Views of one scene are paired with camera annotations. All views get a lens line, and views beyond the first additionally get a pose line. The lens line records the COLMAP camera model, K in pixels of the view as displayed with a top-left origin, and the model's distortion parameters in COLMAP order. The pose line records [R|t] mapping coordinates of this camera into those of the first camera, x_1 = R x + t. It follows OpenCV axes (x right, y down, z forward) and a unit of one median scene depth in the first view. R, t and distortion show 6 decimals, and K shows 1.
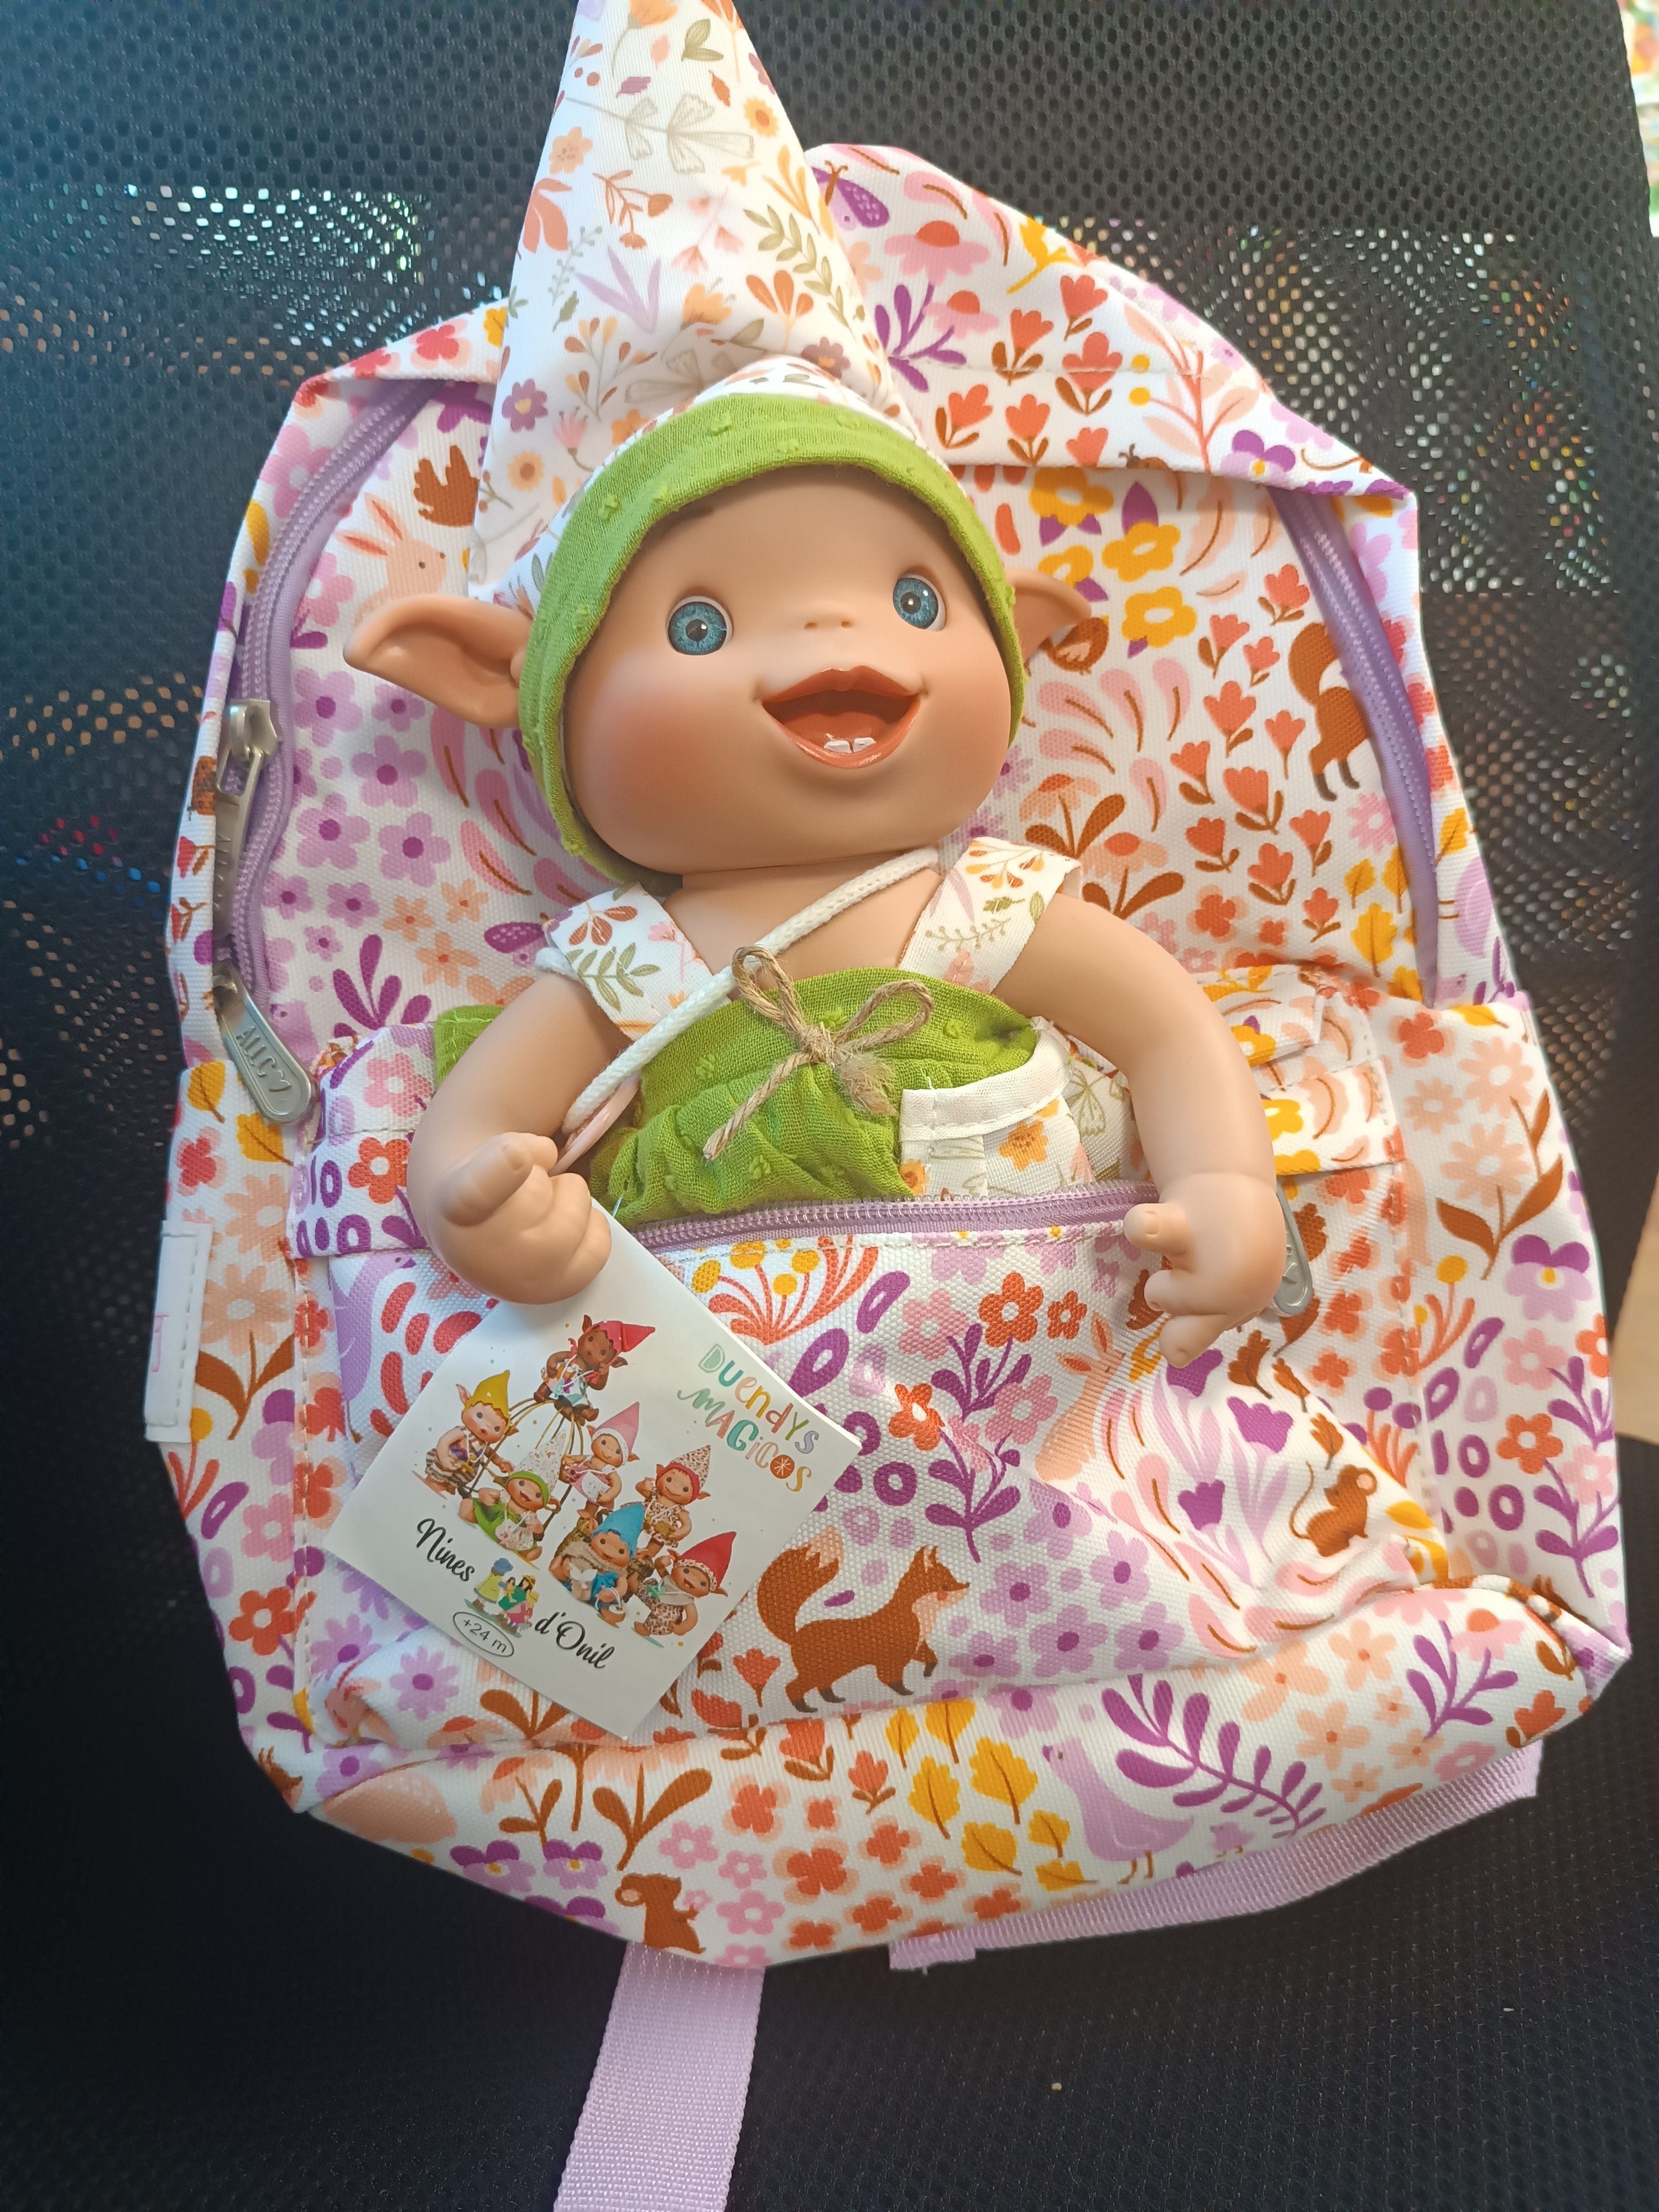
lens RADIAL K [[1645.1, 0, 823.1], [0, 1645.1, 1104.4], [0, 0, 1]] dist [-0.035773, -0.001693]
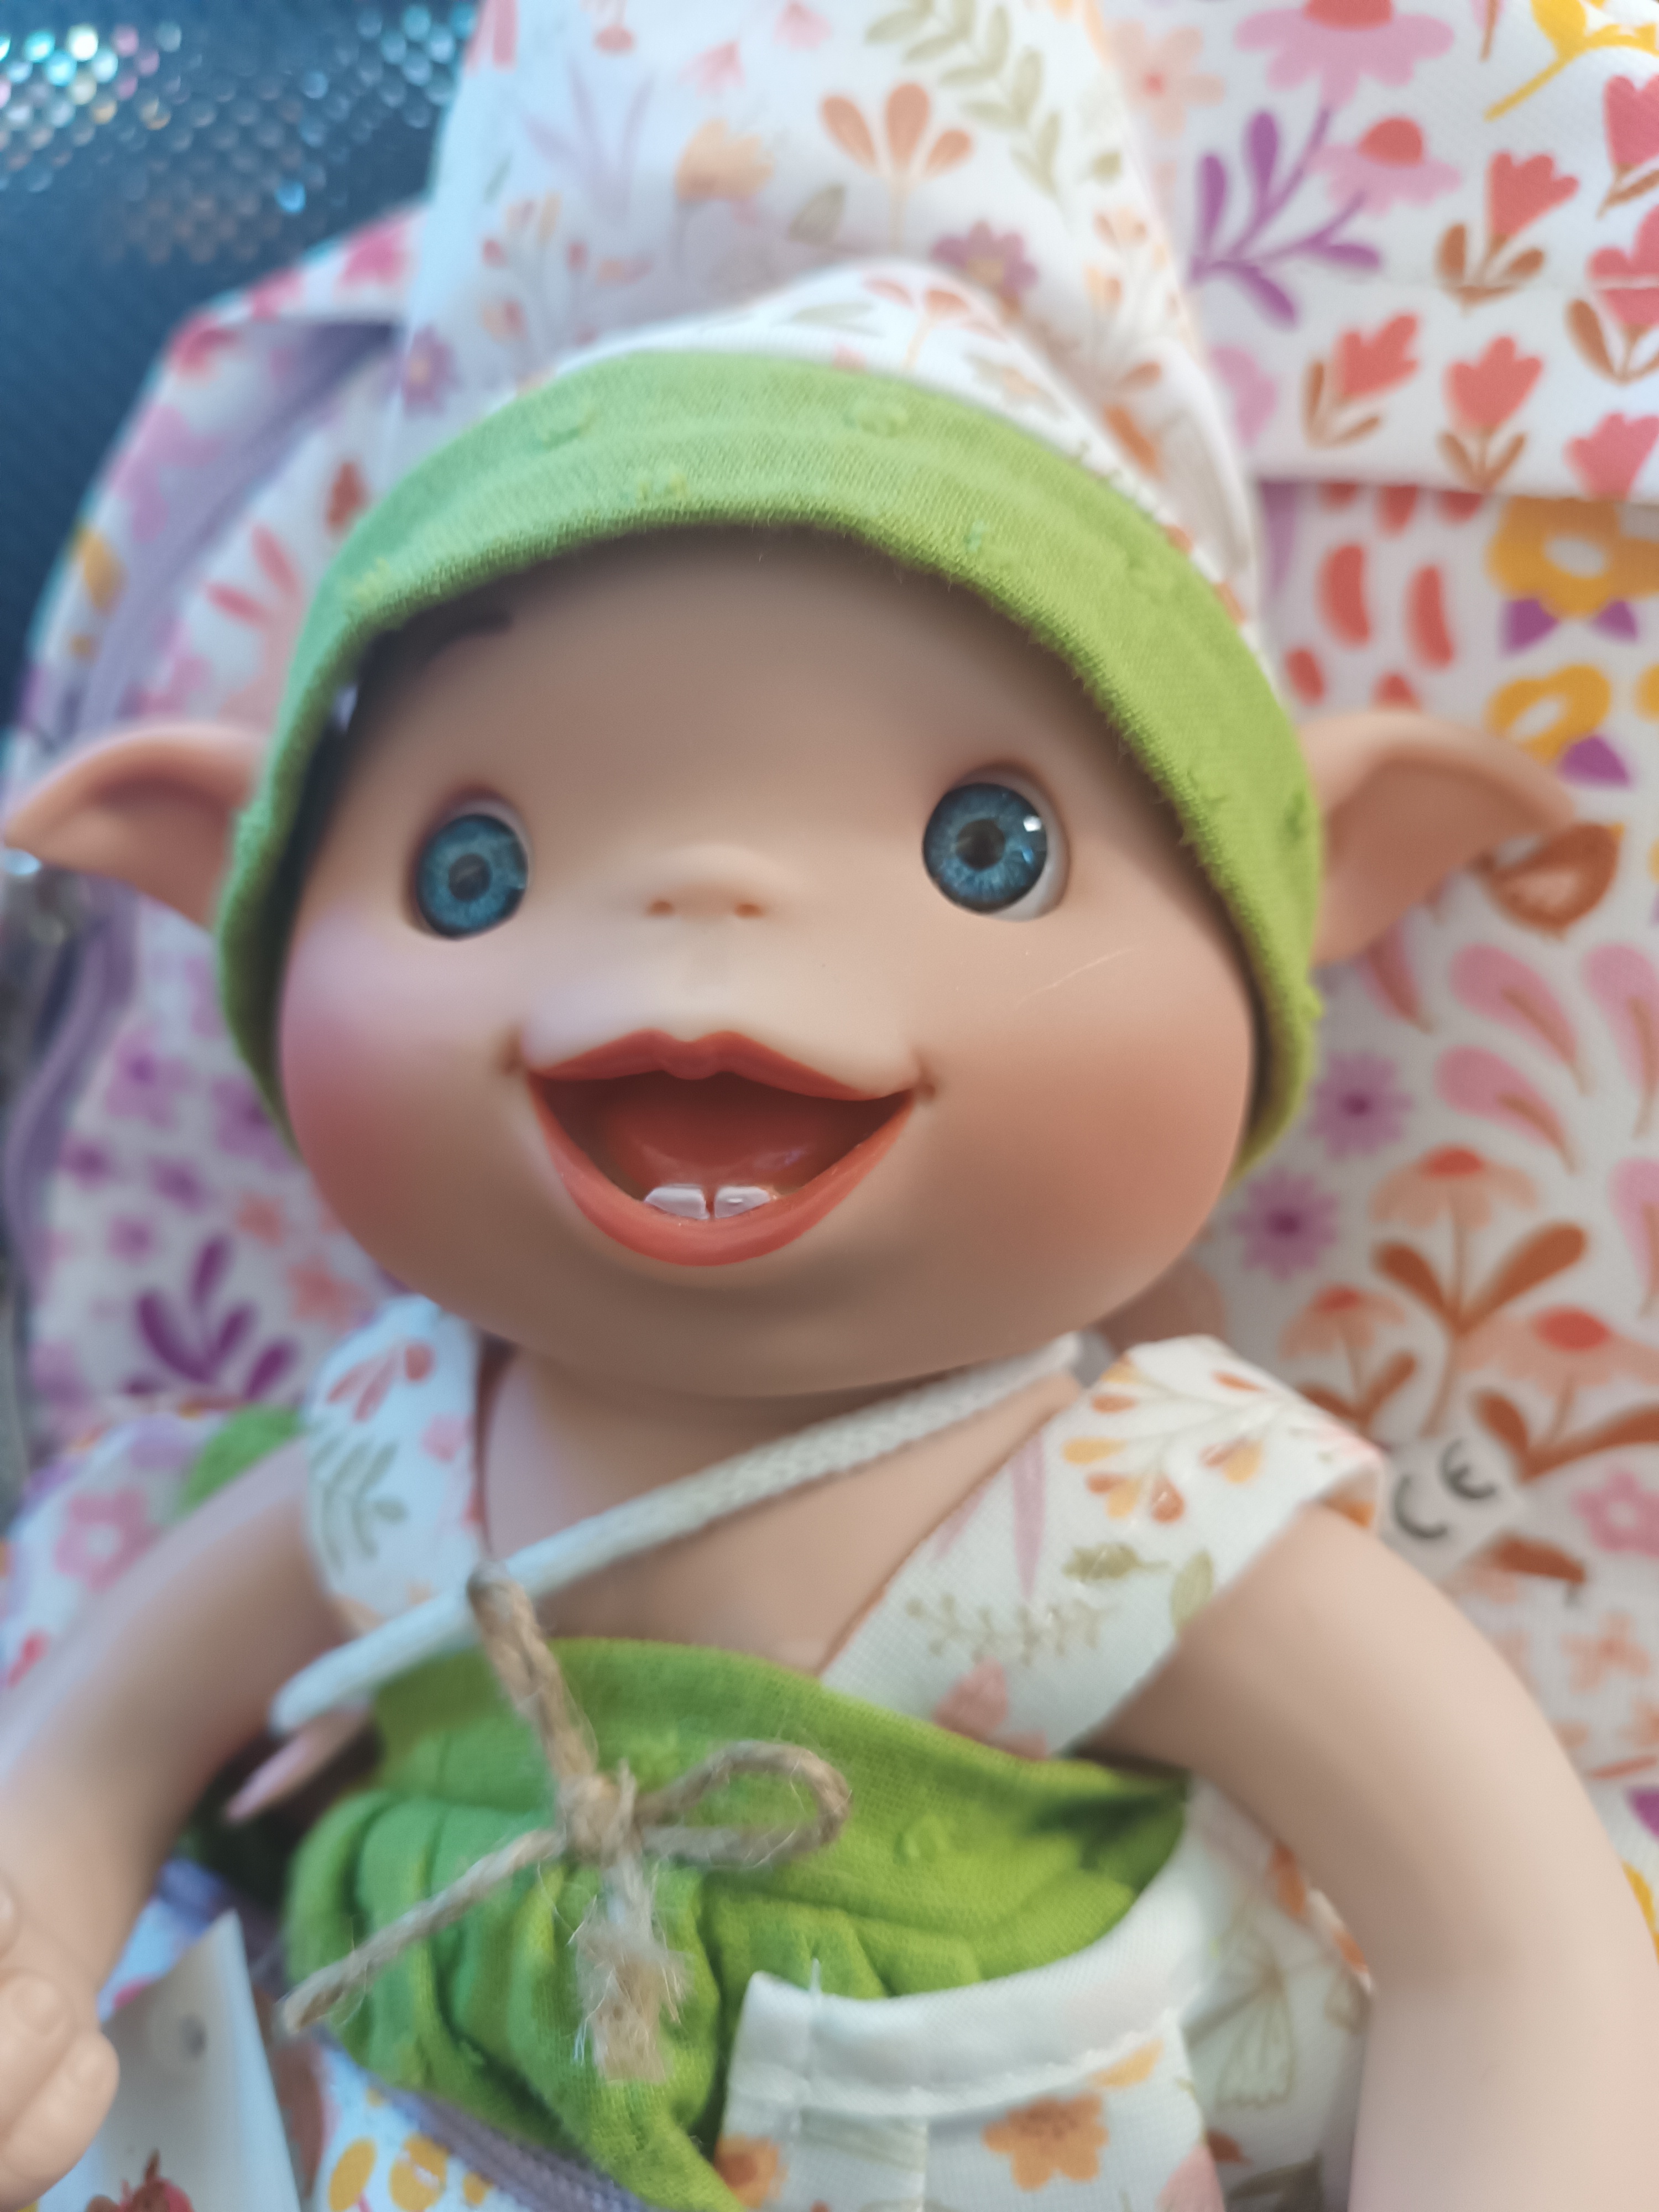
lens RADIAL K [[1746.5, 0, 833.8], [0, 1746.5, 1079.1], [0, 0, 1]] dist [-0.079048, 0.010161]
pose [[0.911855, 0.154869, -0.380180, 0.182447], [-0.148147, 0.987844, 0.047076, -0.240890], [0.382849, 0.013396, 0.923714, 0.528789]]
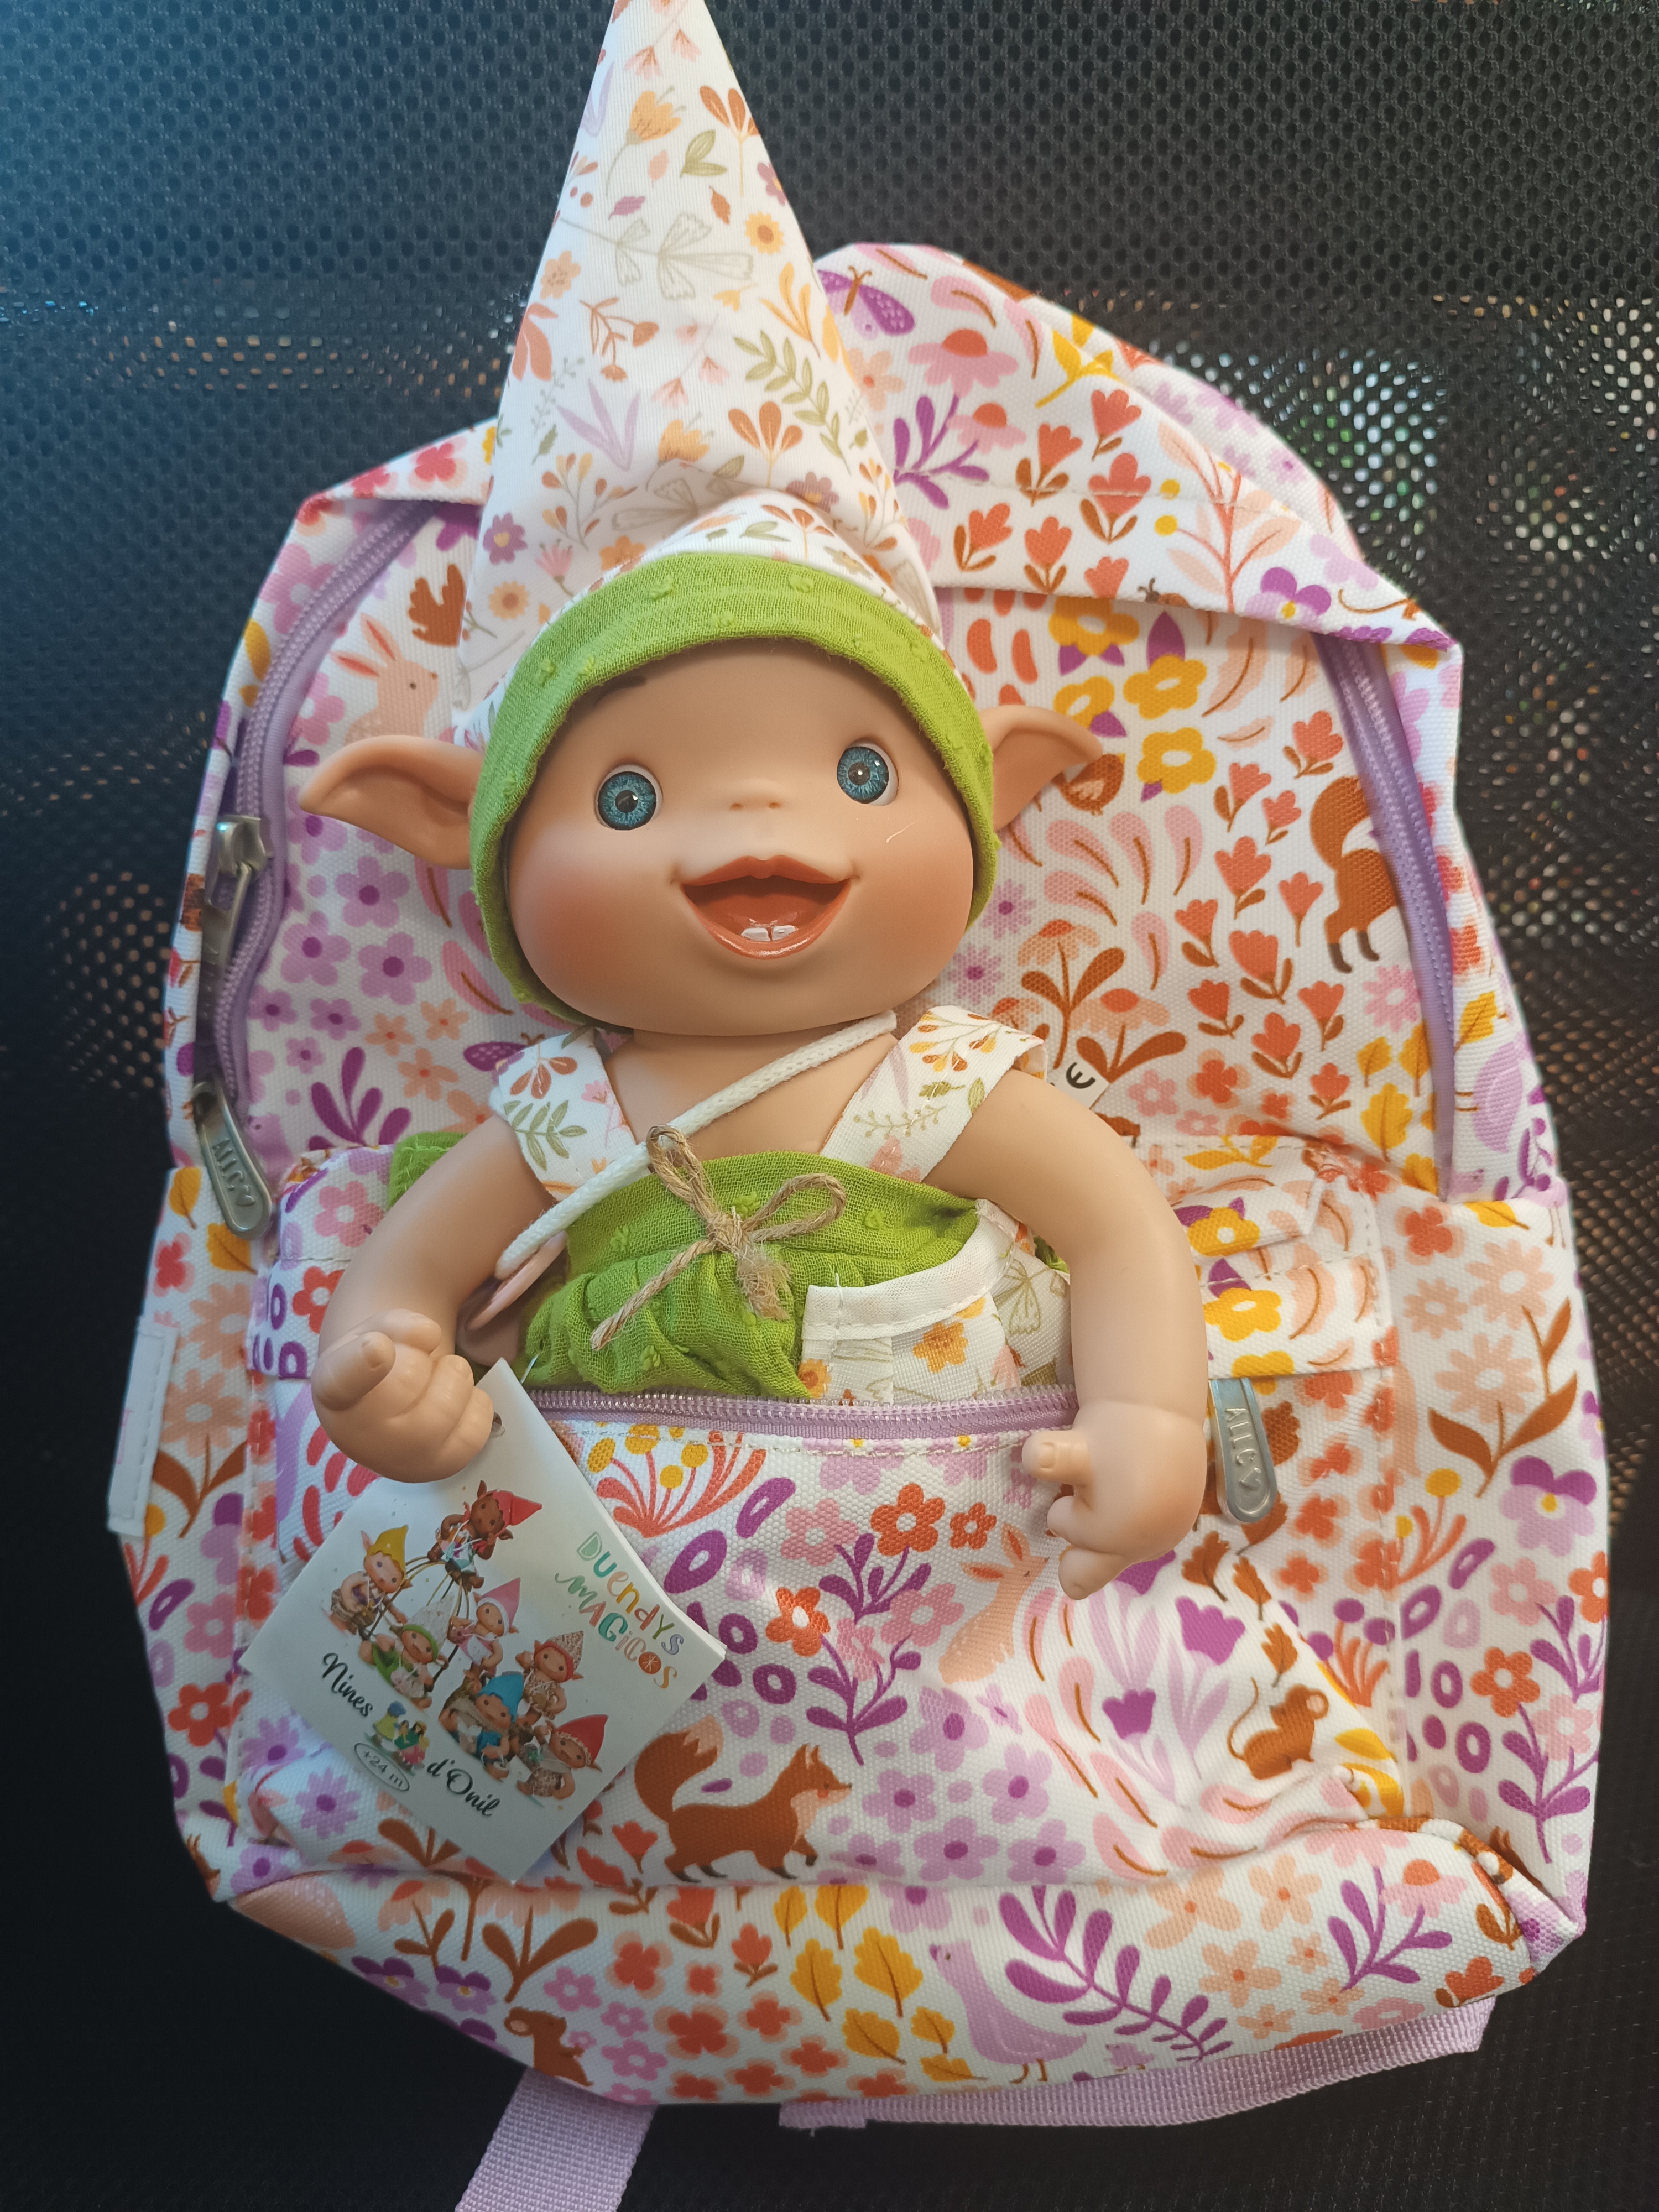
lens RADIAL K [[1647.4, 0, 821.7], [0, 1647.4, 1094.9], [0, 0, 1]] dist [-0.040929, 0.002632]
pose [[0.986899, 0.072457, -0.144157, 0.168436], [-0.066743, 0.996796, 0.044089, -0.148006], [0.146889, -0.033889, 0.988572, 0.043384]]
